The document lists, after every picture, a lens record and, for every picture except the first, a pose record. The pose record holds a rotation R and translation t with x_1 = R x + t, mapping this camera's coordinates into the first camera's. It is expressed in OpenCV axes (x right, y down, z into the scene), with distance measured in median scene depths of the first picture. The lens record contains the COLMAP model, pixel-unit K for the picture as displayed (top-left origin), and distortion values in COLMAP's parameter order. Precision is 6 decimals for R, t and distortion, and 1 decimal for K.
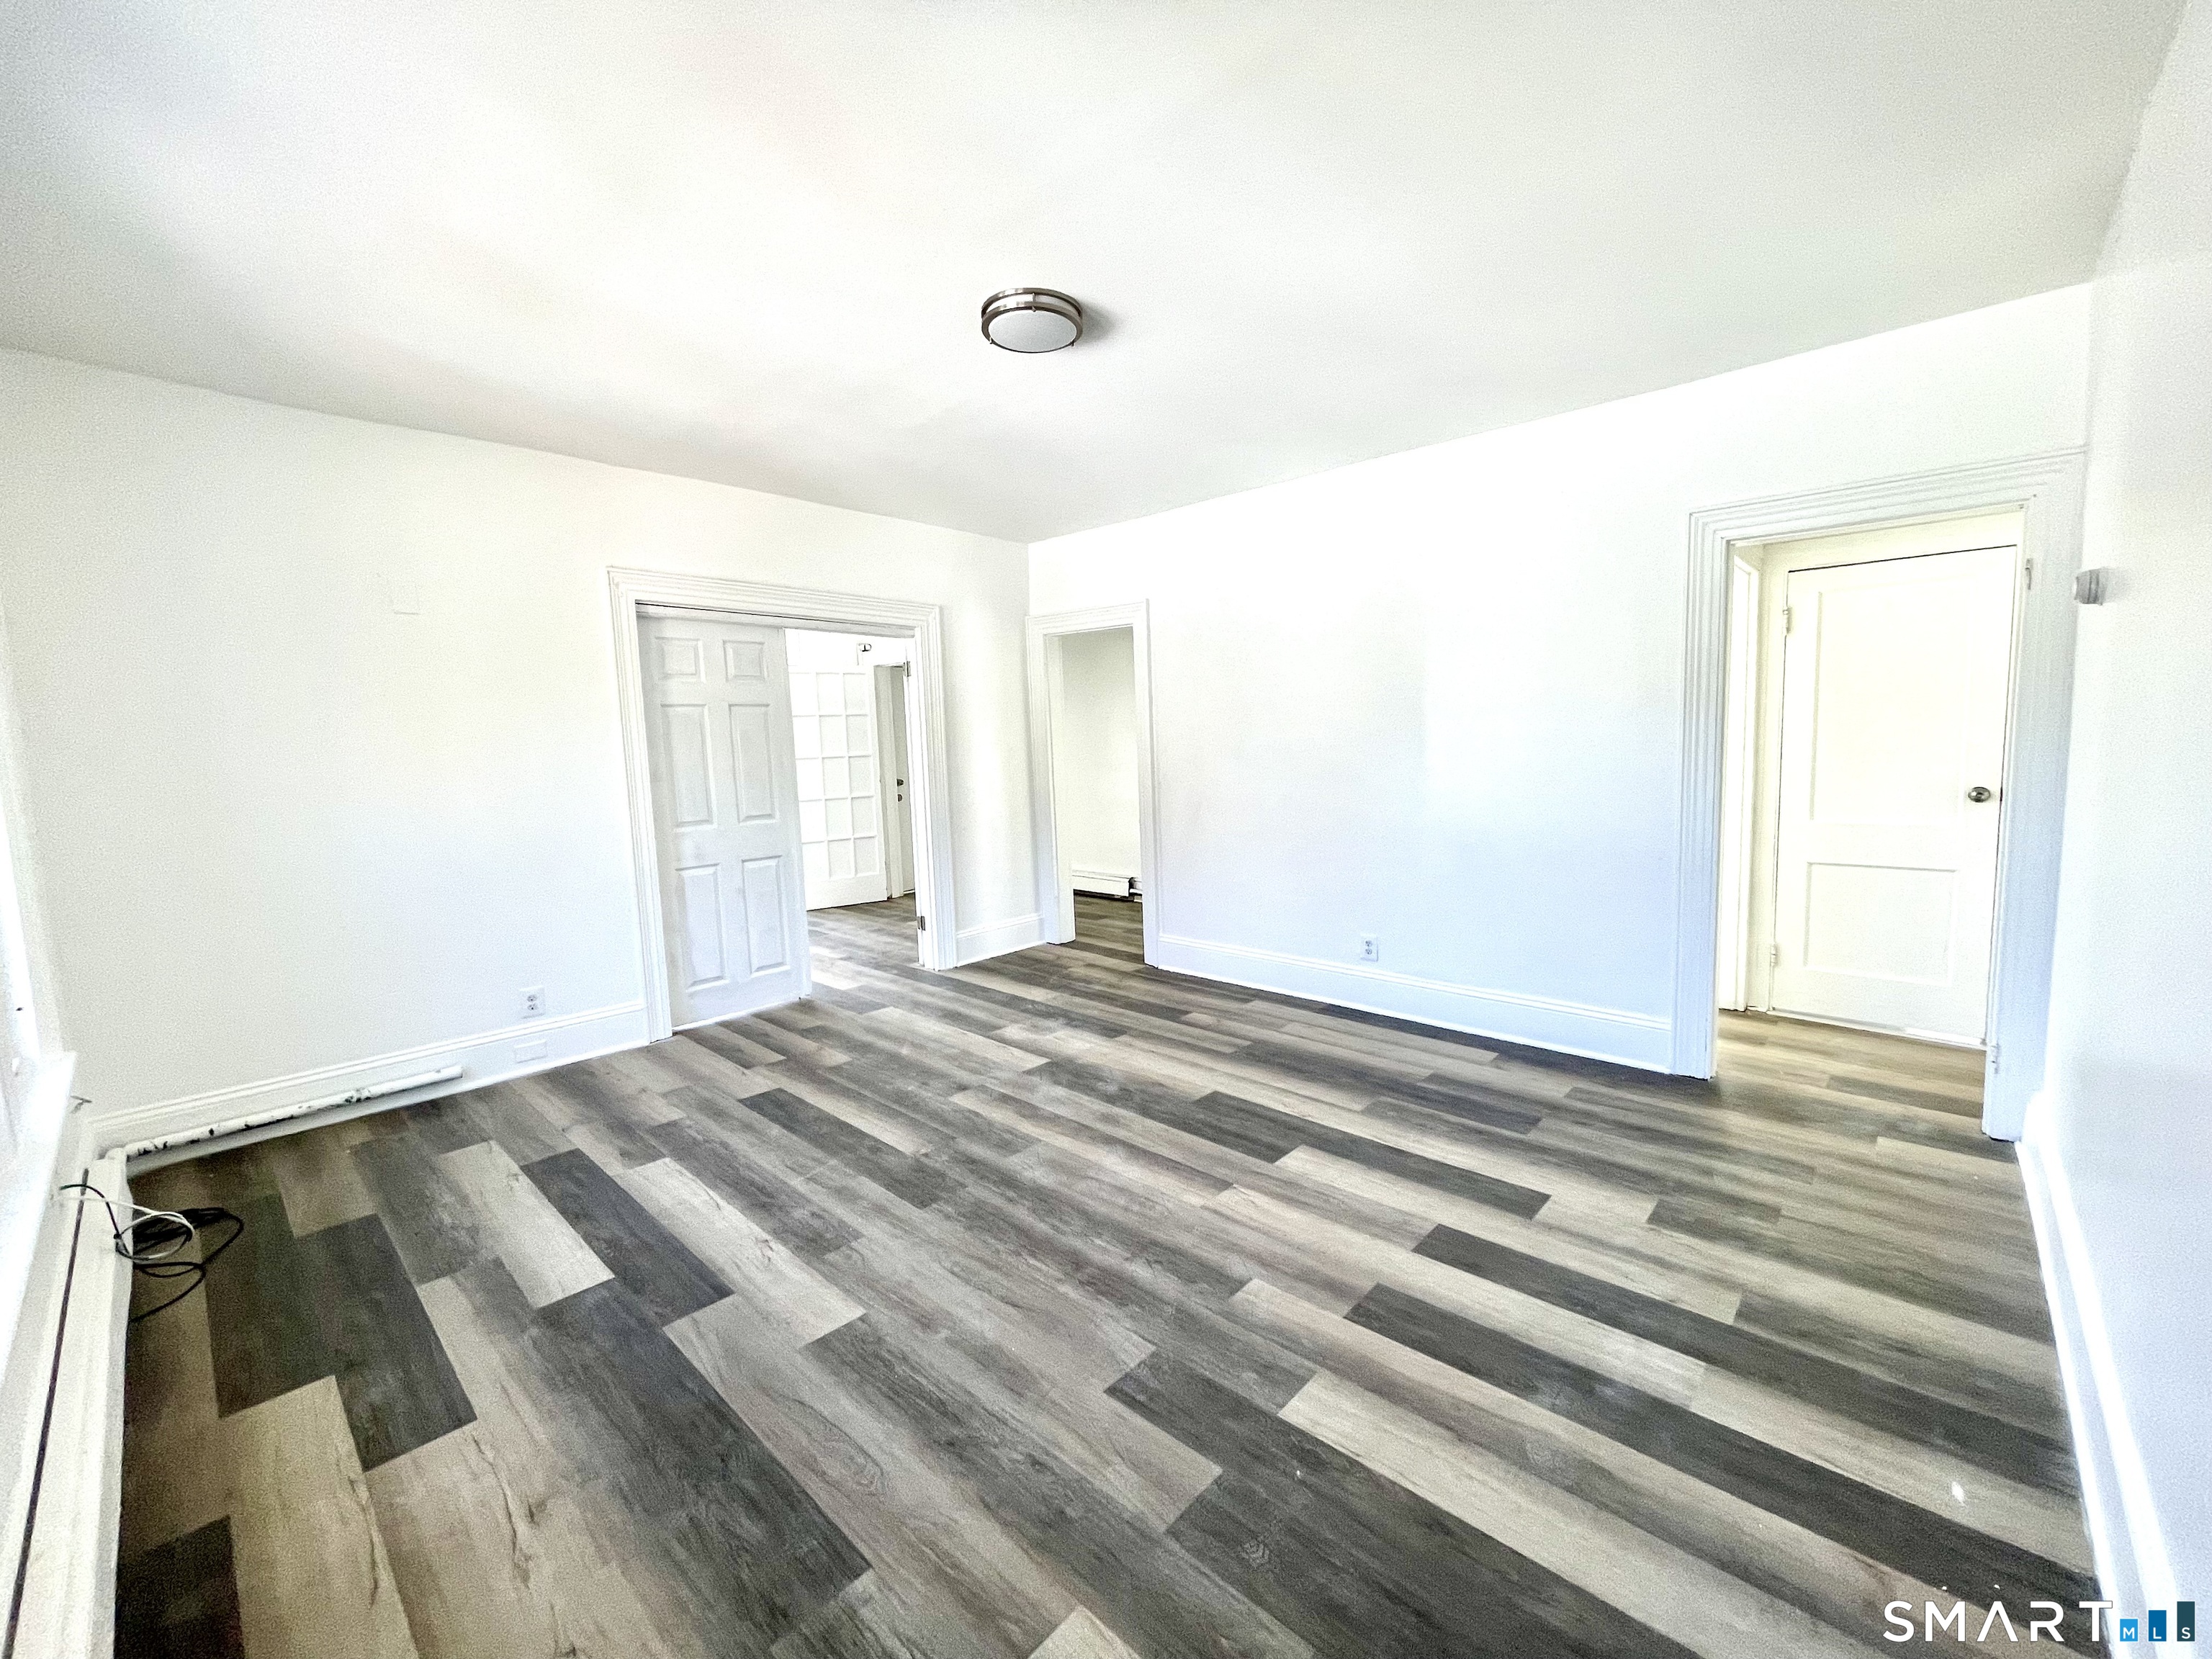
lens RADIAL K [[892.4, 0, 1104.1], [0, 892.4, 832.4], [0, 0, 1]] dist [0.002314, 0.000639]
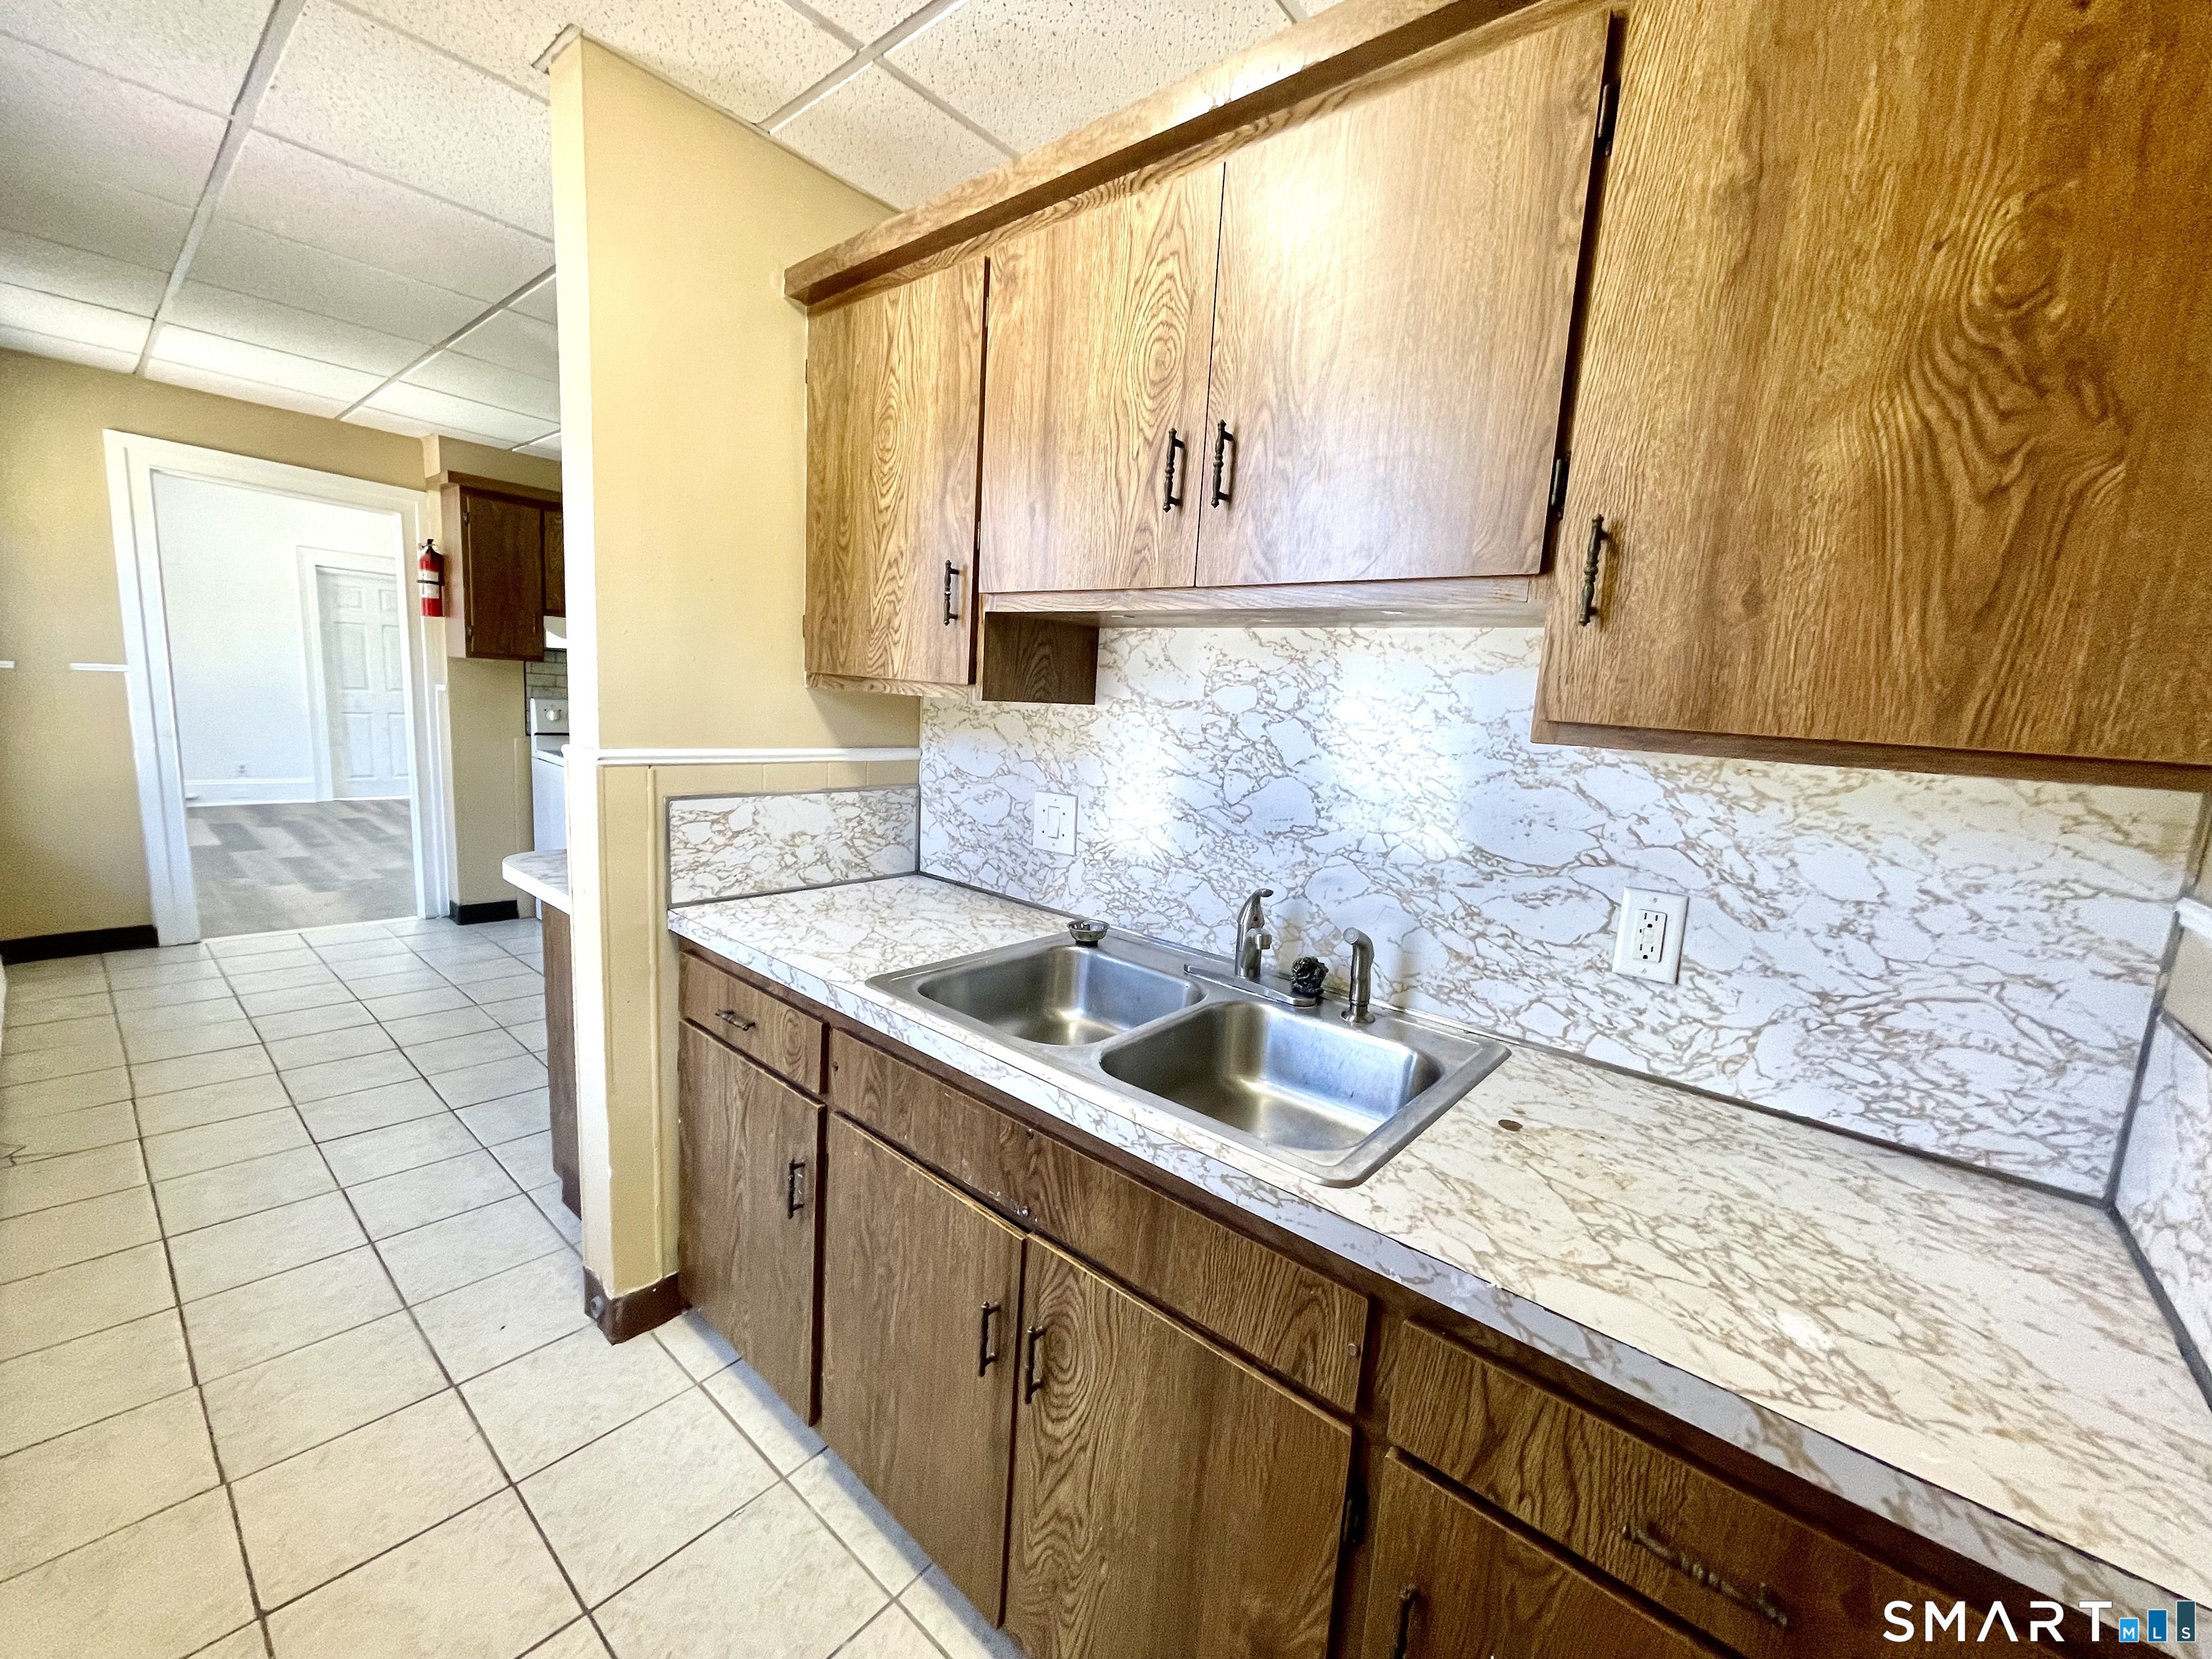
lens RADIAL K [[892.4, 0, 1108.3], [0, 892.4, 835.1], [0, 0, 1]] dist [0.002314, 0.000639]
pose [[0.995224, 0.080350, 0.055440, 1.308658], [-0.082995, 0.995432, 0.047180, 0.098279], [-0.051396, -0.051556, 0.997347, -1.211535]]
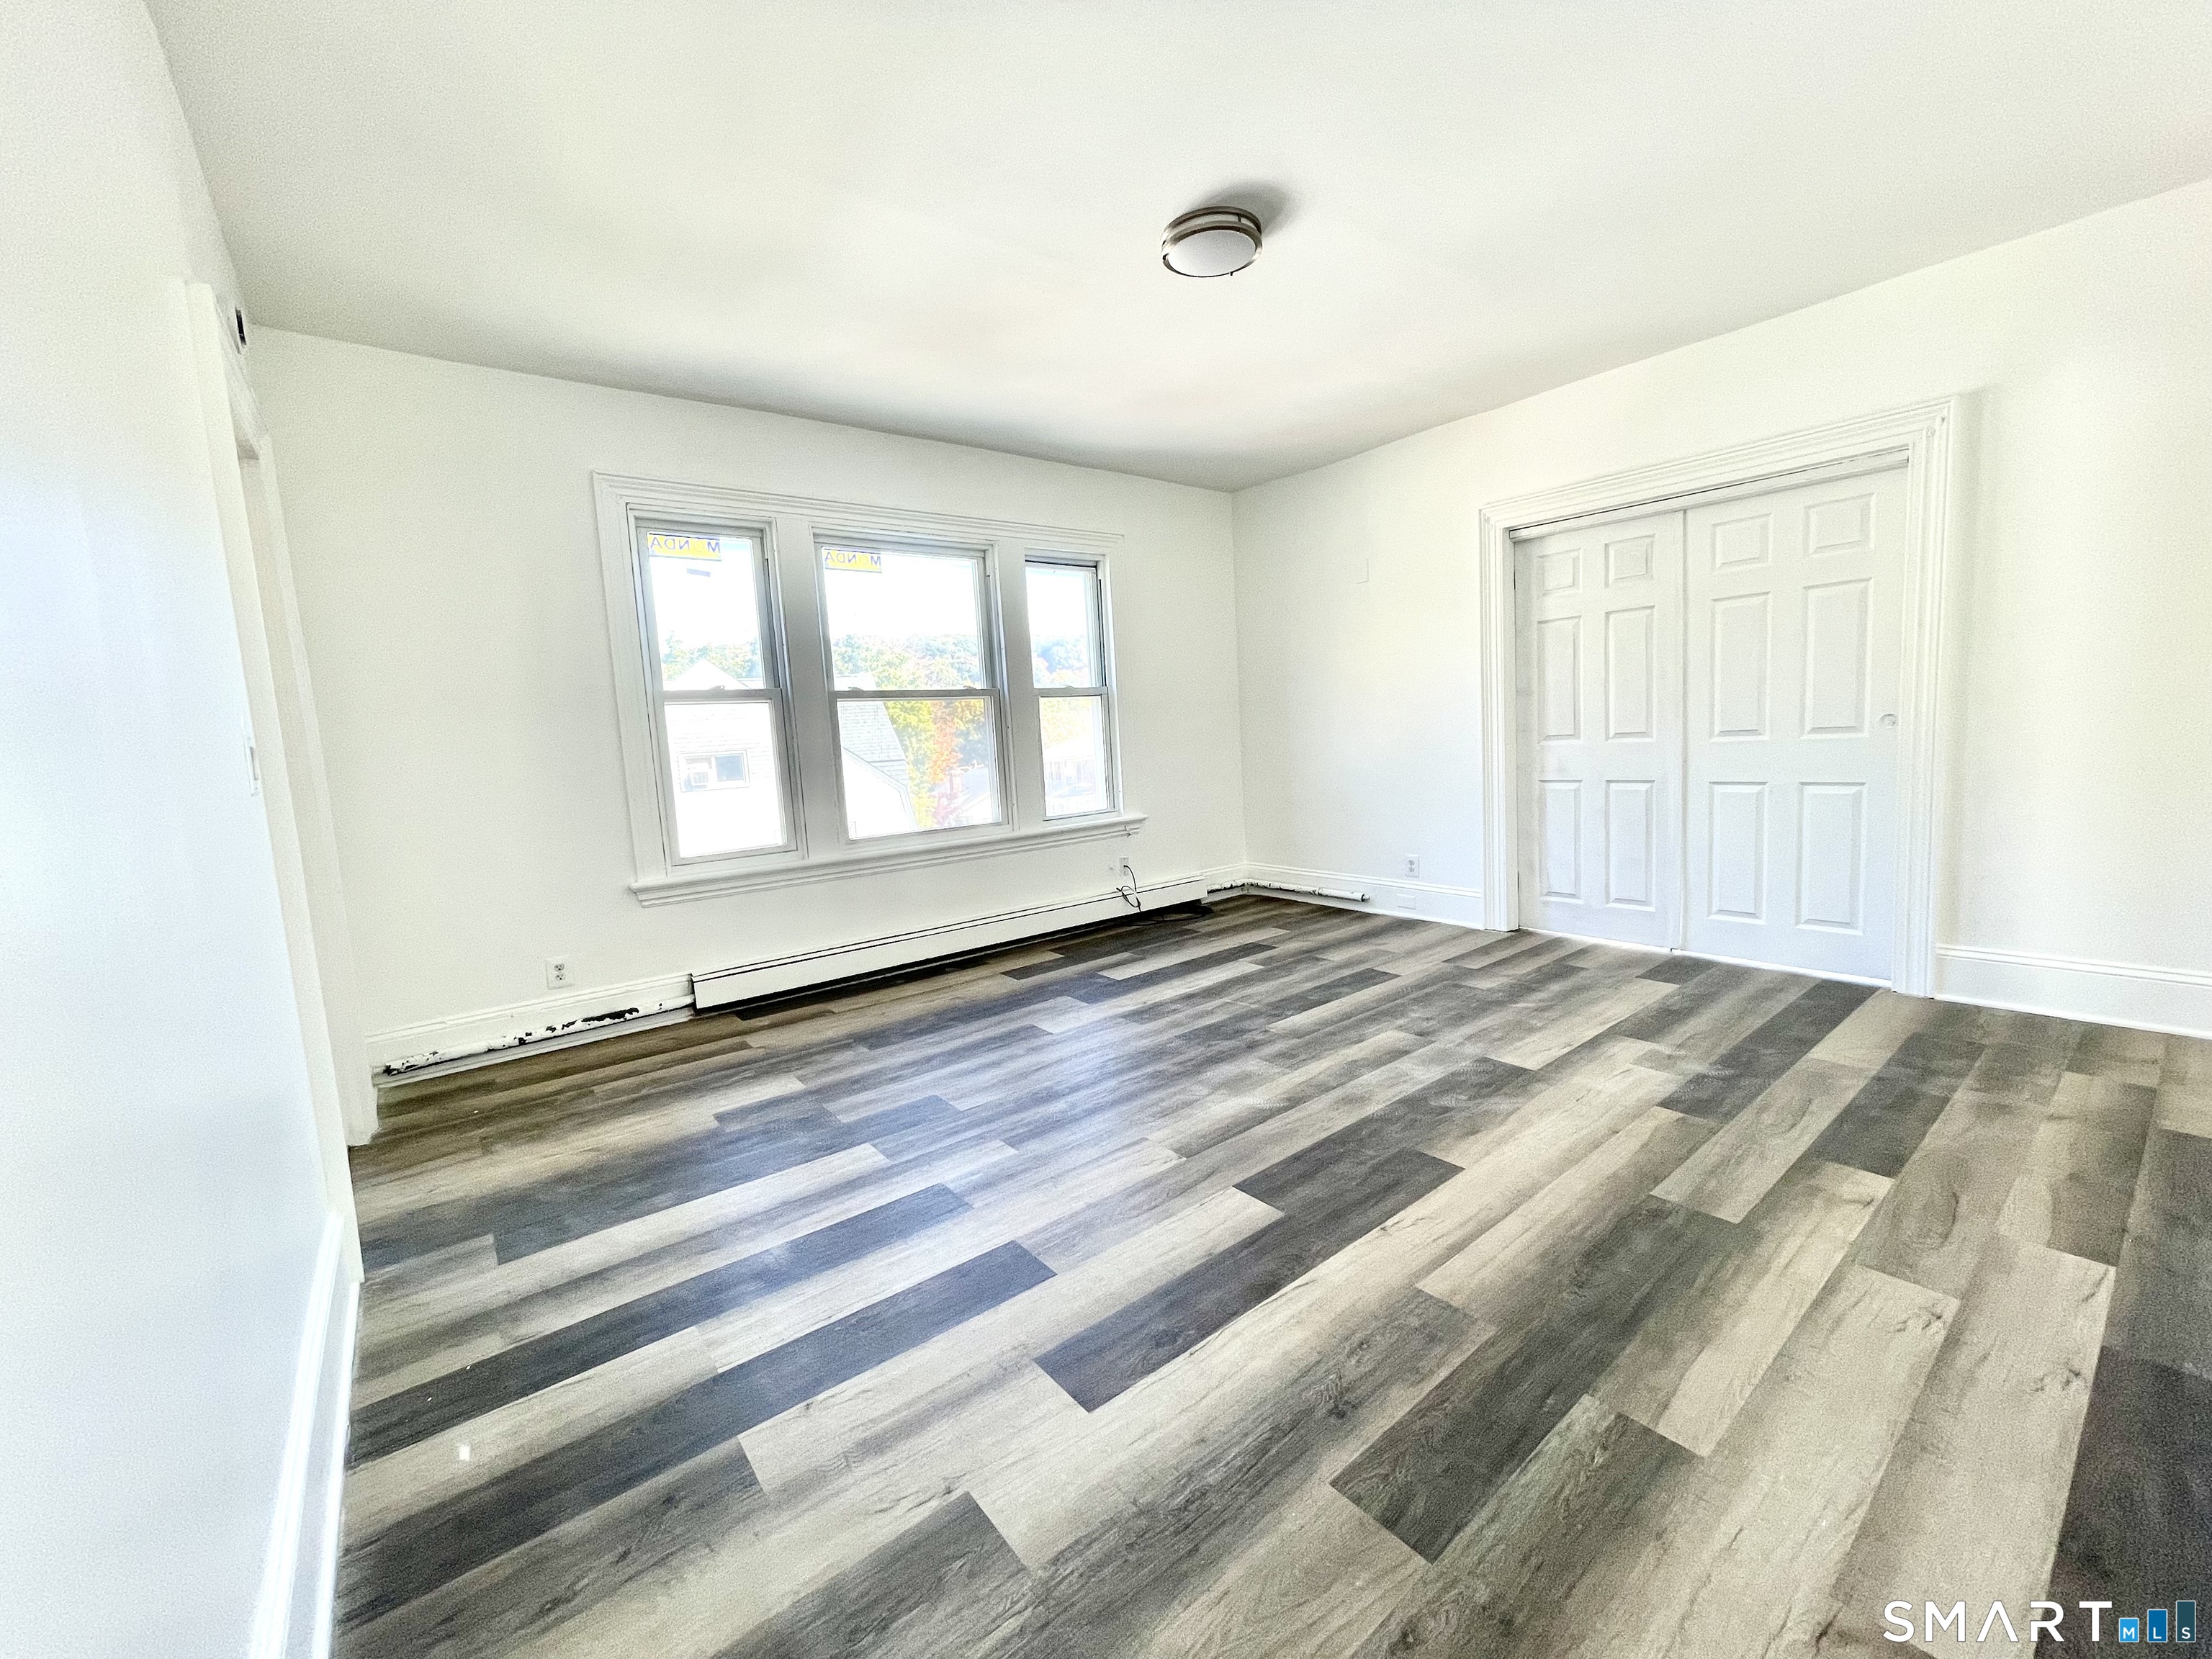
lens RADIAL K [[892.4, 0, 1106.4], [0, 892.4, 819.6], [0, 0, 1]] dist [0.002314, 0.000639]
pose [[-0.151930, 0.136456, -0.978927, 0.805414], [-0.044448, 0.988479, 0.144685, -0.053674], [0.987391, 0.065493, -0.144114, 0.841246]]
